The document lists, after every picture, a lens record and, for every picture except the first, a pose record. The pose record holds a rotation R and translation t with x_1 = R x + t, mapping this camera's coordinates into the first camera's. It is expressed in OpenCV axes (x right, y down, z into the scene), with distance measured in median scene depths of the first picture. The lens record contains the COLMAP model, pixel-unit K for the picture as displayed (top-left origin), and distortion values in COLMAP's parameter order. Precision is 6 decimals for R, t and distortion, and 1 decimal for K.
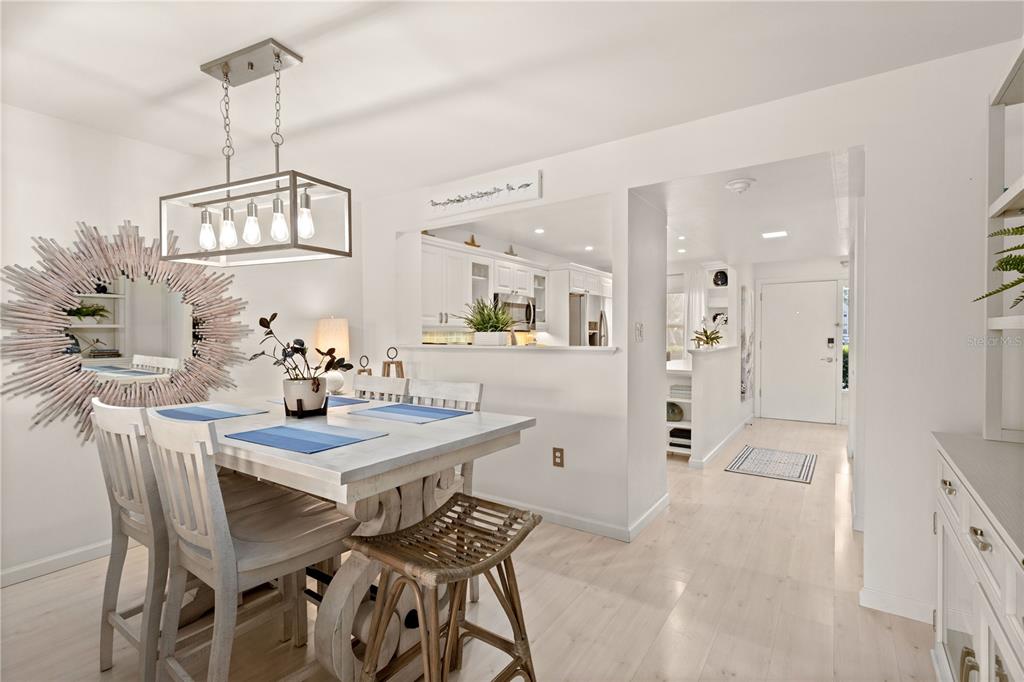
lens RADIAL K [[473.3, 0, 512.0], [0, 473.3, 341.0], [0, 0, 1]] dist [-0.000765, -0.000198]
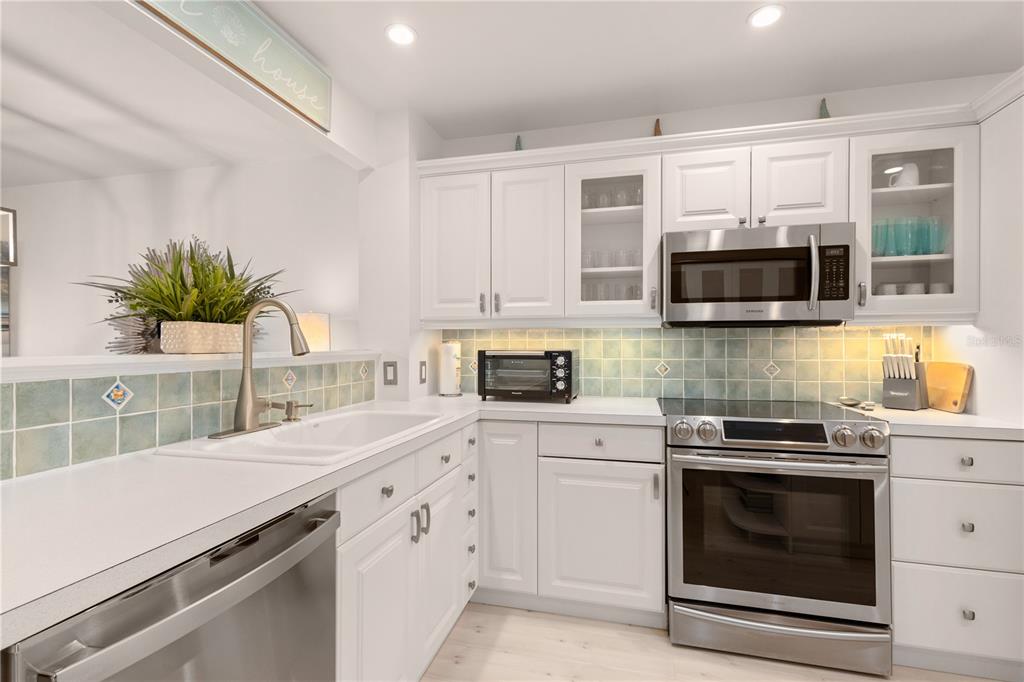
lens RADIAL K [[480.3, 0, 514.6], [0, 480.3, 343.6], [0, 0, 1]] dist [0.012376, 0.000023]
pose [[0.345324, 0.003708, -0.938476, 0.332574], [-0.013629, 0.999907, -0.001064, -0.002691], [0.938385, 0.013158, 0.345342, 0.755176]]
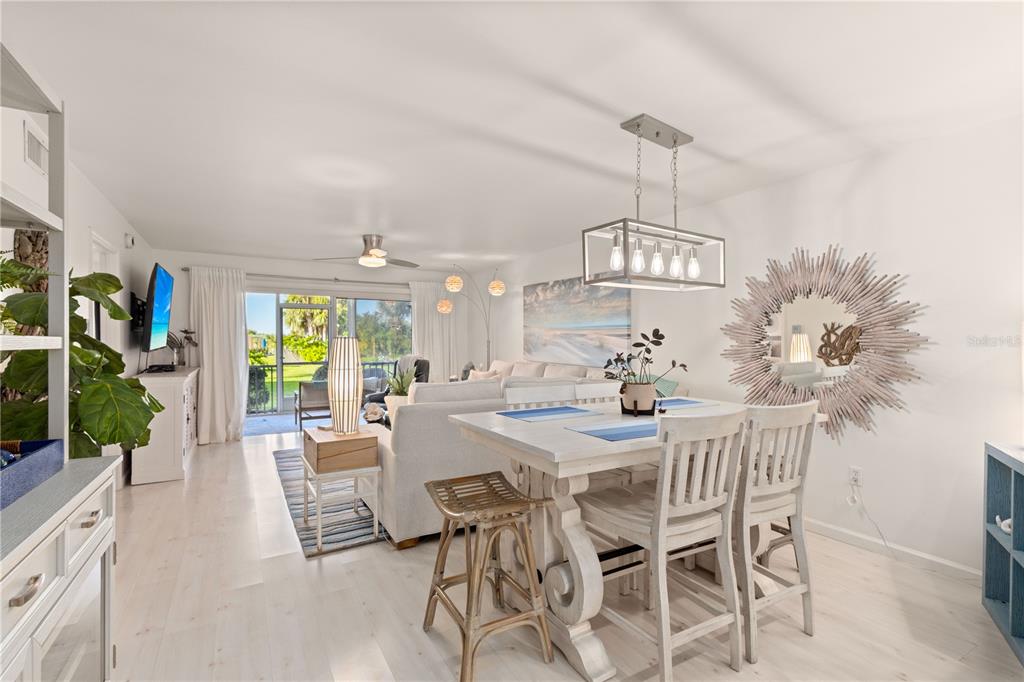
lens RADIAL K [[472.0, 0, 511.7], [0, 472.0, 343.3], [0, 0, 1]] dist [0.008657, -0.000145]
pose [[-0.441815, 0.009226, -0.897059, 0.298289], [-0.010321, 0.999829, 0.015367, -0.015279], [0.897047, 0.016048, -0.441644, 0.483277]]
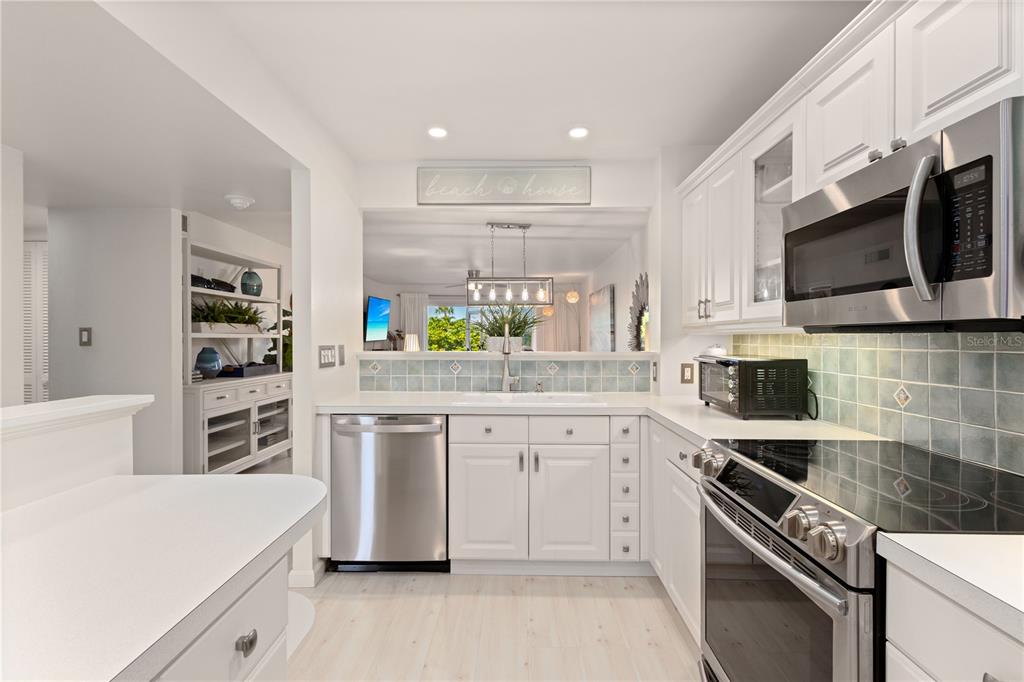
lens RADIAL K [[473.3, 0, 512.0], [0, 473.3, 341.0], [0, 0, 1]] dist [-0.000765, -0.000198]
pose [[-0.836435, 0.008466, -0.548001, 0.301149], [-0.004127, 0.999755, 0.021744, -0.021405], [0.548051, 0.020449, -0.836195, 1.195574]]
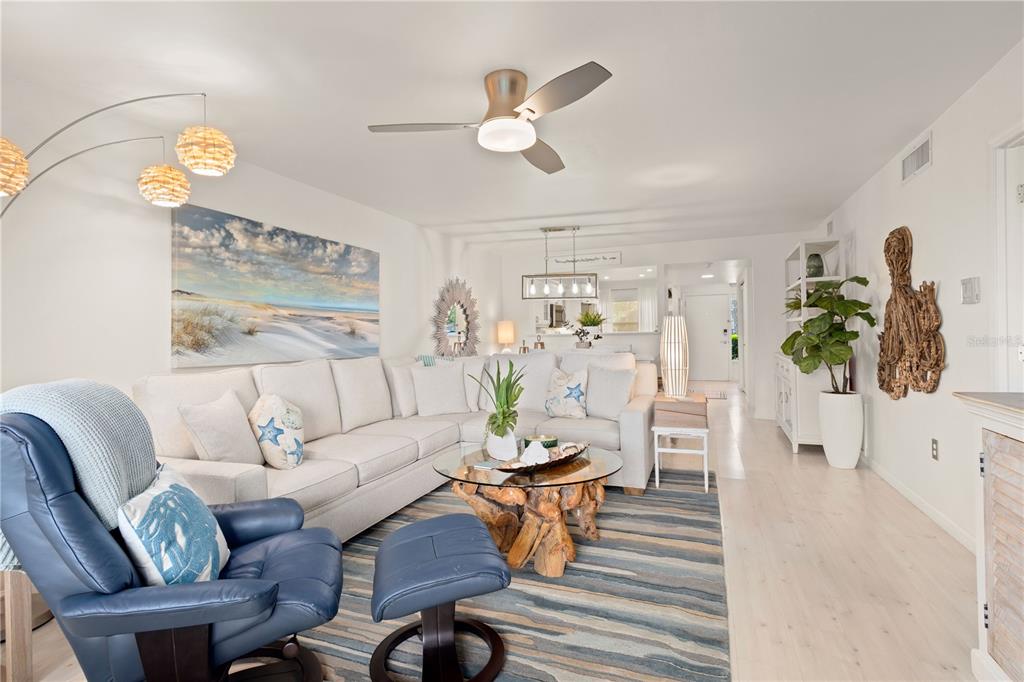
lens RADIAL K [[473.3, 0, 512.0], [0, 473.3, 341.0], [0, 0, 1]] dist [-0.000765, -0.000198]
pose [[0.977145, -0.017480, 0.211854, -0.498138], [0.016770, 0.999846, 0.005148, 0.016907], [-0.211912, -0.001478, 0.977288, -0.567817]]
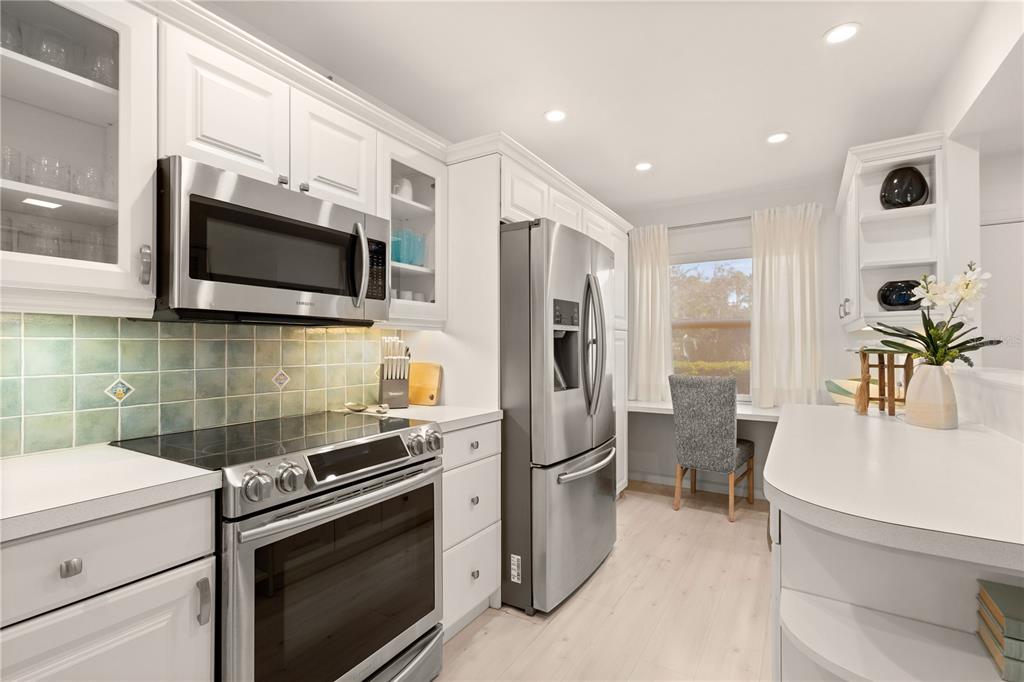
lens RADIAL K [[472.0, 0, 511.7], [0, 472.0, 343.3], [0, 0, 1]] dist [0.008657, -0.000145]
pose [[0.999119, 0.000032, 0.041959, 0.138739], [0.000901, 0.999753, -0.022229, -0.000687], [-0.041950, 0.022247, 0.998872, 0.776119]]
